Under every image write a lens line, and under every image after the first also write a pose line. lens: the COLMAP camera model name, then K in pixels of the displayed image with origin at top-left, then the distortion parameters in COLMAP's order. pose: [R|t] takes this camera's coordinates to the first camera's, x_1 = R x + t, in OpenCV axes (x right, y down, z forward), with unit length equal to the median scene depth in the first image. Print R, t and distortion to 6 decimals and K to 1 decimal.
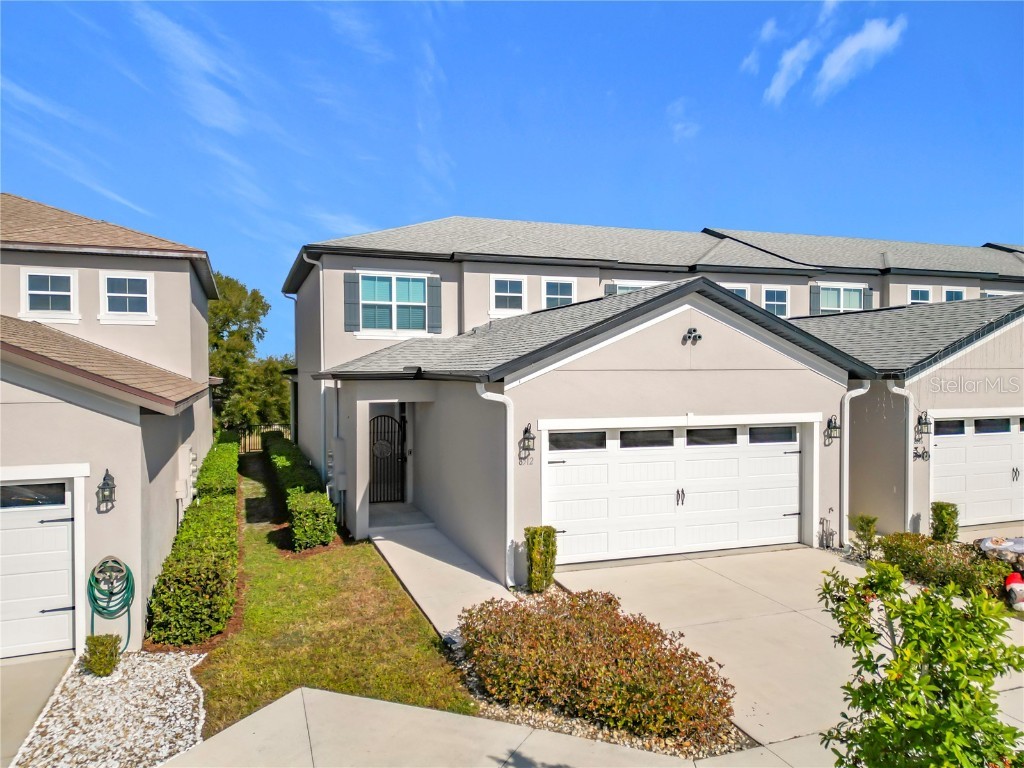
lens RADIAL K [[728.8, 0, 512.0], [0, 728.8, 384.0], [0, 0, 1]] dist [0.030937, -0.007956]
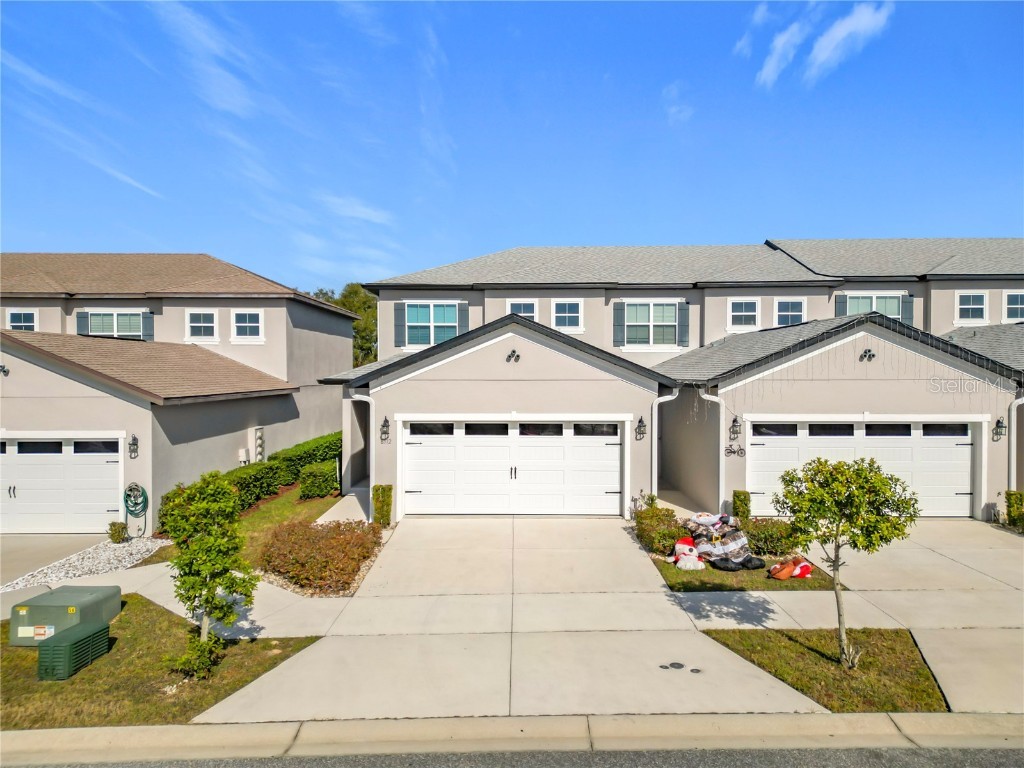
lens RADIAL K [[728.8, 0, 512.0], [0, 728.8, 384.0], [0, 0, 1]] dist [0.030937, -0.007956]
pose [[0.938082, 0.008682, -0.346304, 0.495594], [-0.008420, 0.999962, 0.002260, -0.010419], [0.346310, 0.000796, 0.938120, -0.195065]]
